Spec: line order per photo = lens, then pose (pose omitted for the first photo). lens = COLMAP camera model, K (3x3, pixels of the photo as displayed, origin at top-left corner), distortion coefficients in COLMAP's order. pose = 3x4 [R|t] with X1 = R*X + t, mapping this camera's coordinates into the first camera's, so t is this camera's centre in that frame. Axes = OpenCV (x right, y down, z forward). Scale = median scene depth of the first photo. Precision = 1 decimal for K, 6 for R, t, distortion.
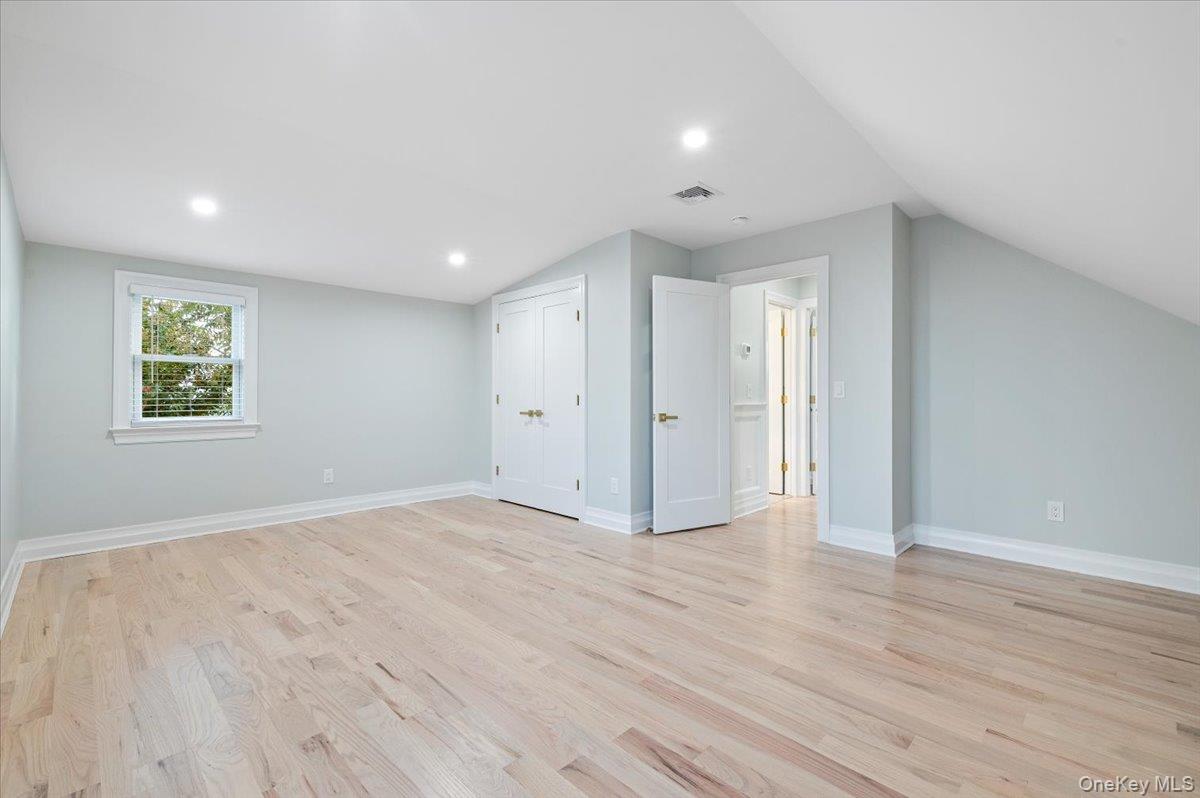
lens RADIAL K [[512.4, 0, 601.4], [0, 512.4, 398.1], [0, 0, 1]] dist [0.011929, -0.000281]
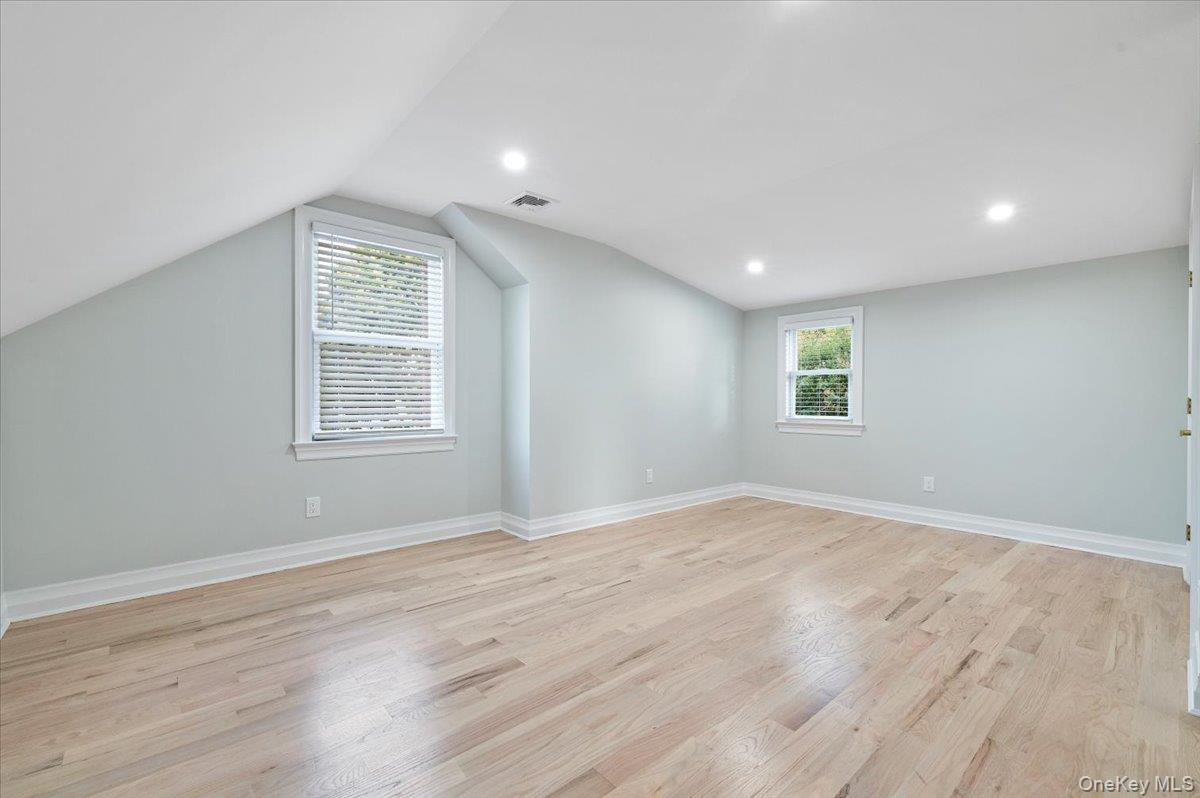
lens RADIAL K [[513.4, 0, 605.7], [0, 513.4, 402.6], [0, 0, 1]] dist [0.003428, -0.000074]
pose [[-0.062544, 0.001126, -0.998042, 0.831894], [-0.008819, 0.999960, 0.001680, 0.007306], [0.998003, 0.008906, -0.062531, 0.827610]]
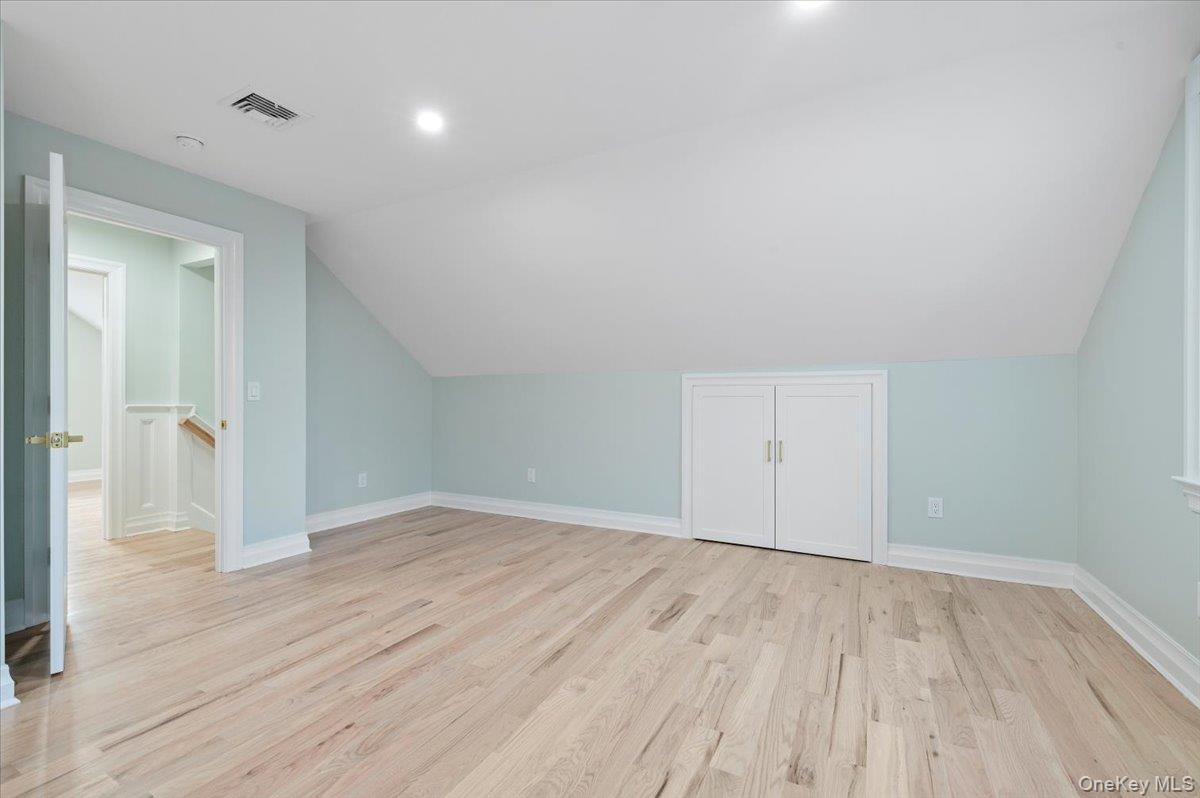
lens RADIAL K [[512.4, 0, 601.4], [0, 512.4, 398.1], [0, 0, 1]] dist [0.011929, -0.000281]
pose [[-0.285528, 0.002271, 0.958368, -0.835971], [0.003619, 0.999993, -0.001292, -0.001476], [-0.958363, 0.003100, -0.285534, 1.001645]]
